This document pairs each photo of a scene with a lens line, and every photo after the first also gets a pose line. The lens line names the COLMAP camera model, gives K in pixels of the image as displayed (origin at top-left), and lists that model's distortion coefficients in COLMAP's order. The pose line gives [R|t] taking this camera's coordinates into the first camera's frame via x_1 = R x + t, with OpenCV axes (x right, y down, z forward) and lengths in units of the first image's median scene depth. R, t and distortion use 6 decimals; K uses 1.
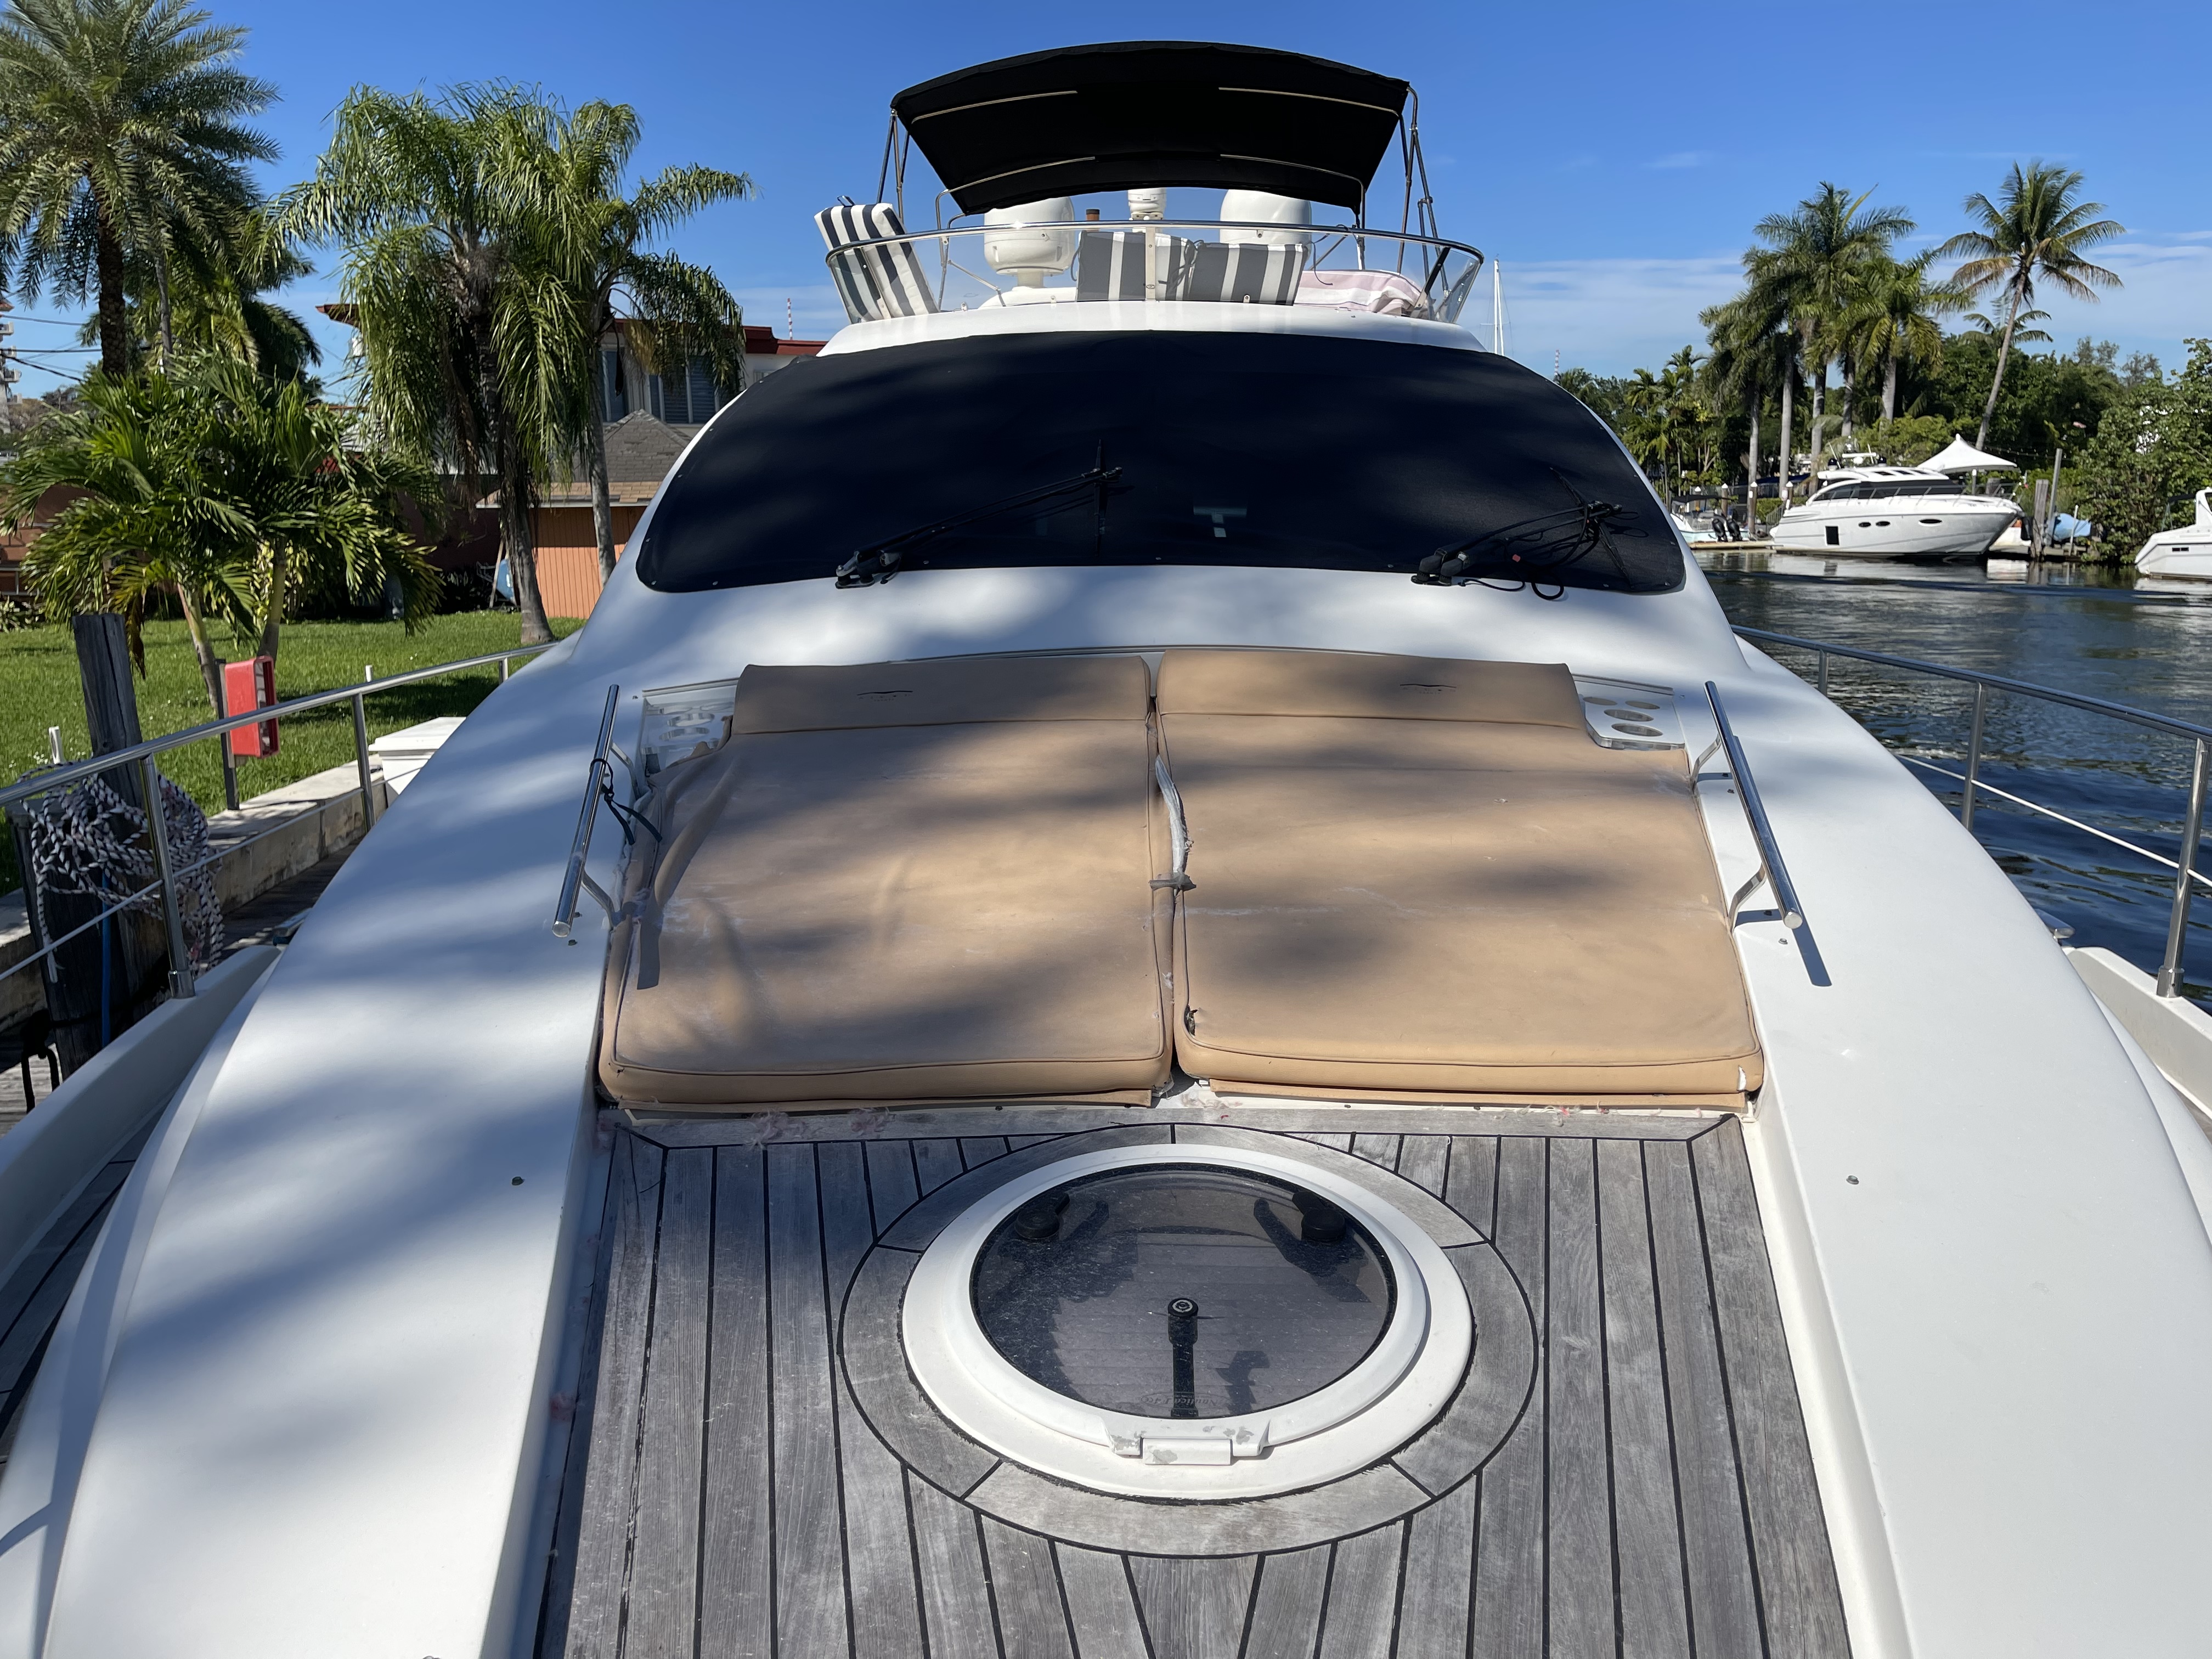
lens RADIAL K [[1682.3, 0, 1105.5], [0, 1682.3, 829.3], [0, 0, 1]] dist [0.013508, -0.005398]
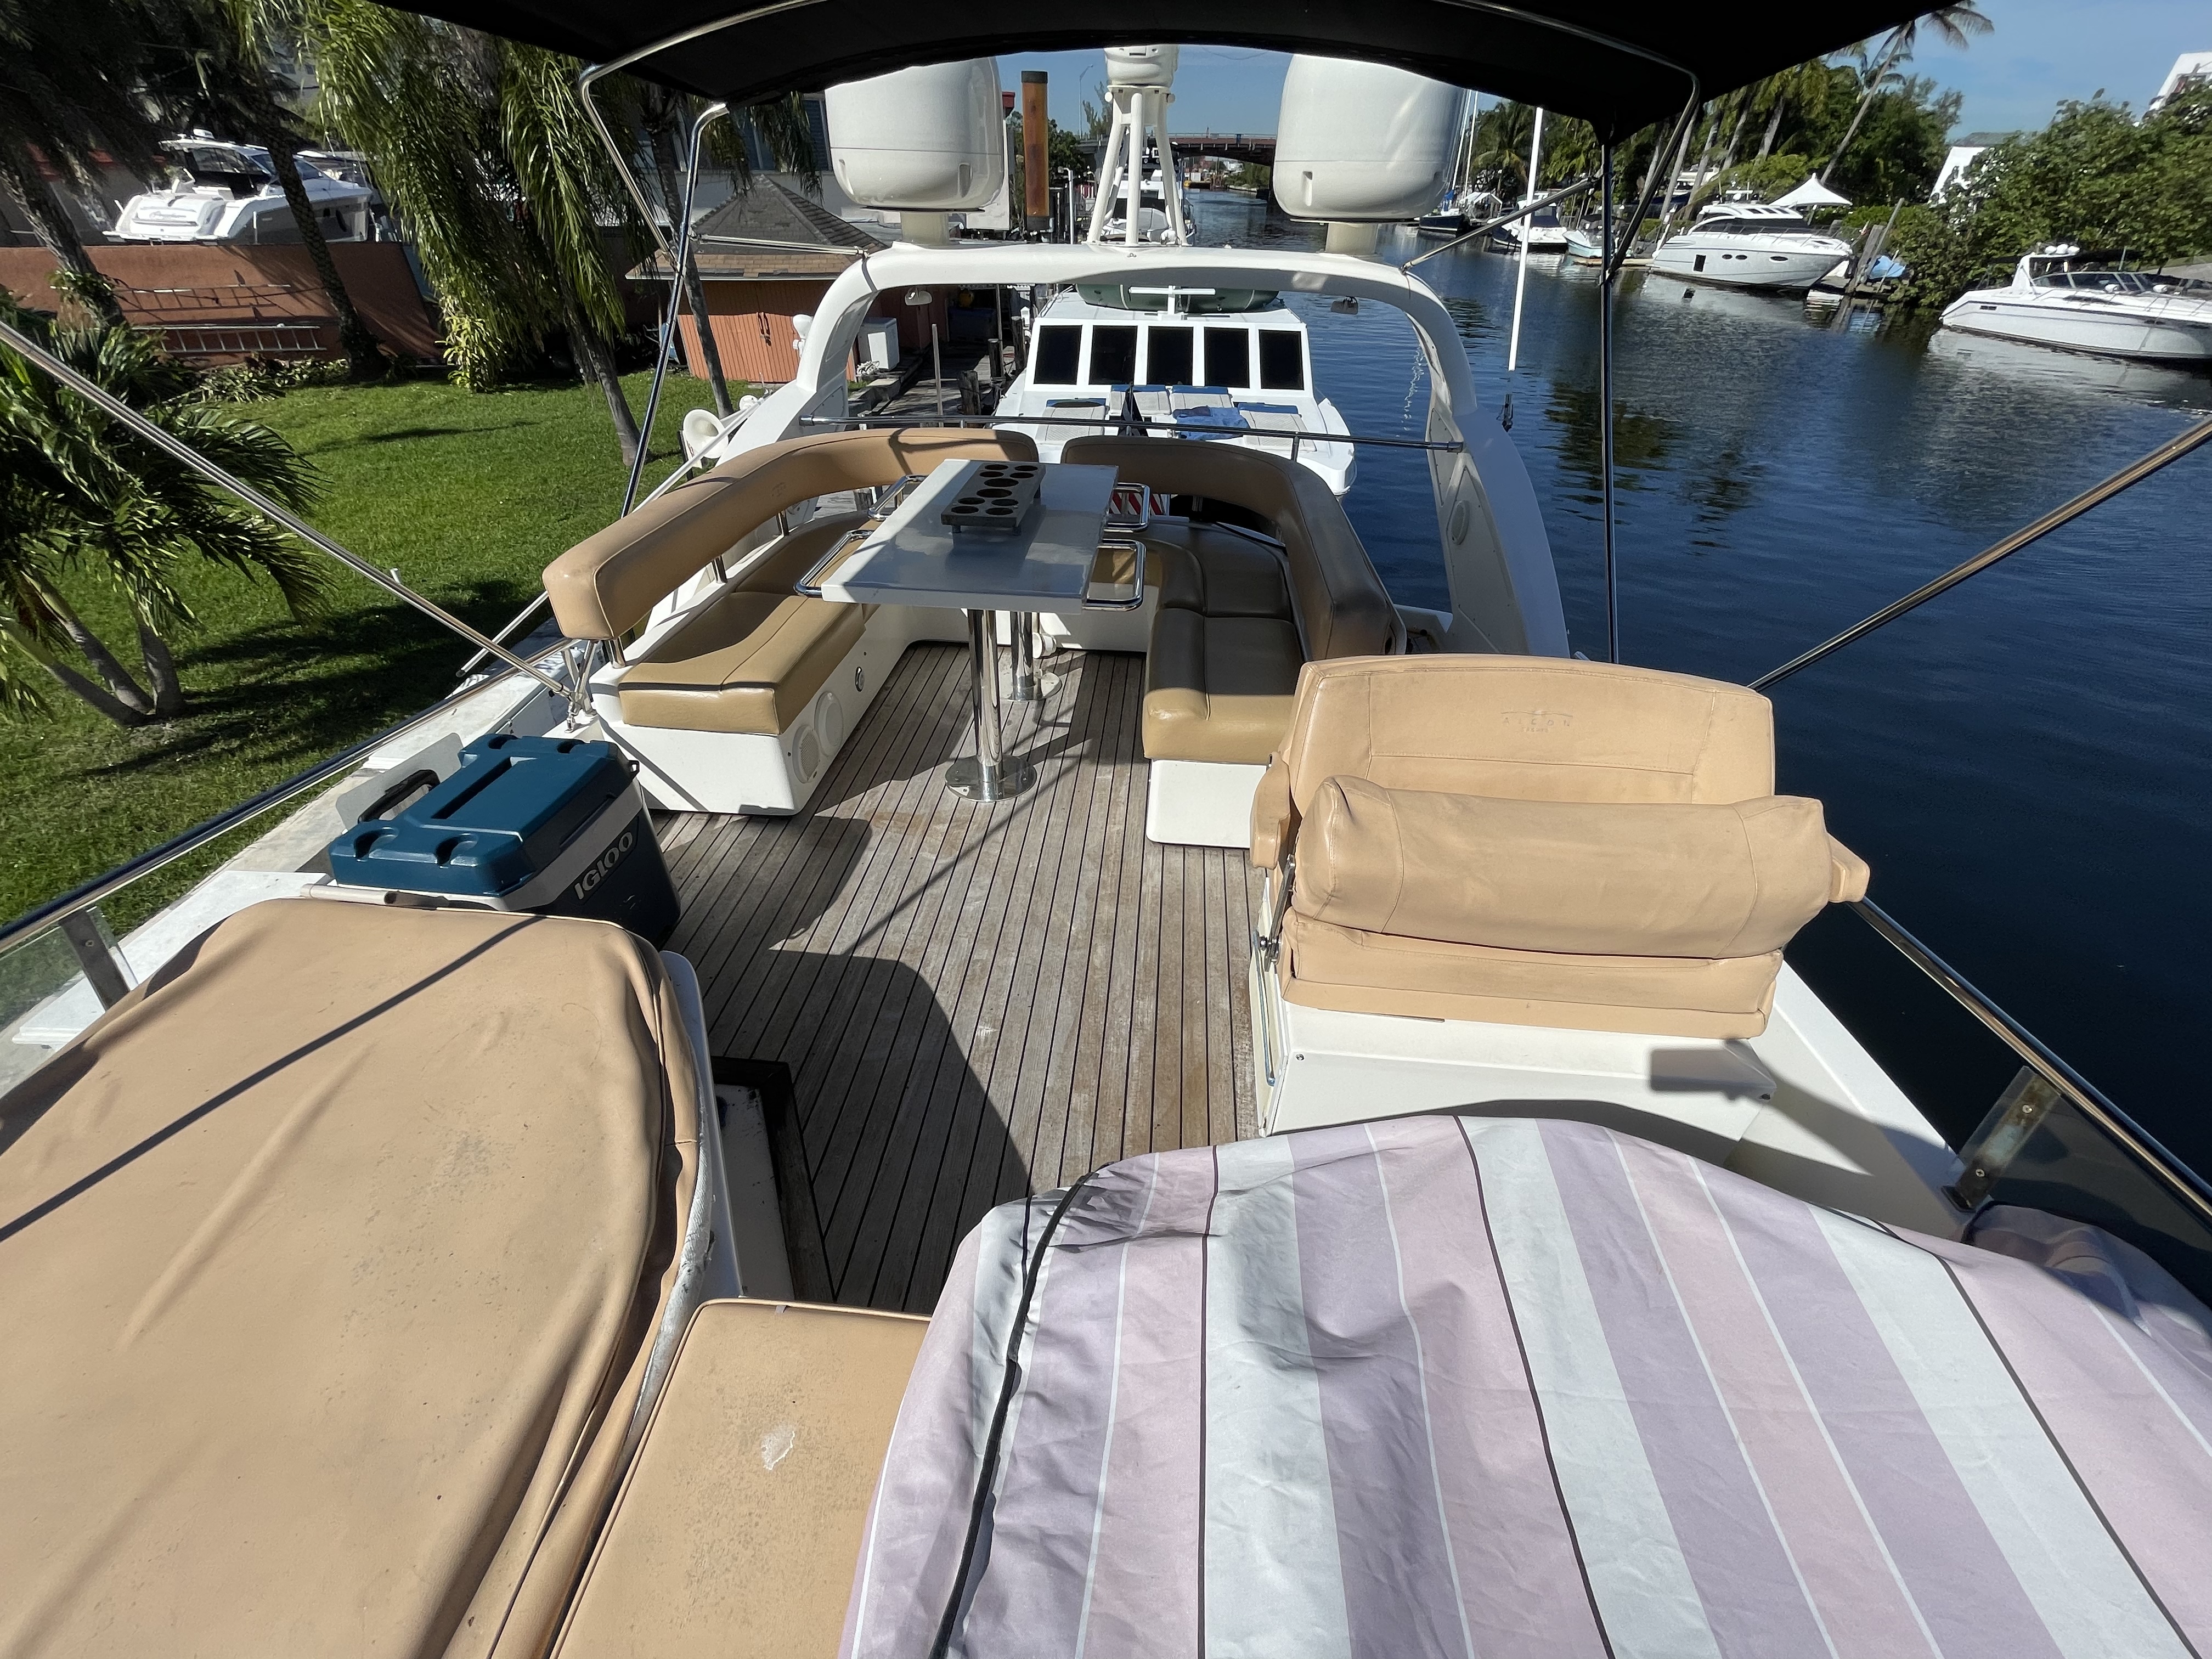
lens RADIAL K [[885.7, 0, 1102.0], [0, 885.7, 834.7], [0, 0, 1]] dist [-0.001011, 0.000314]
pose [[0.996607, 0.068628, -0.045442, 0.006986], [-0.042204, 0.900065, 0.433707, -0.045828], [0.070665, -0.430317, 0.899908, 0.108296]]
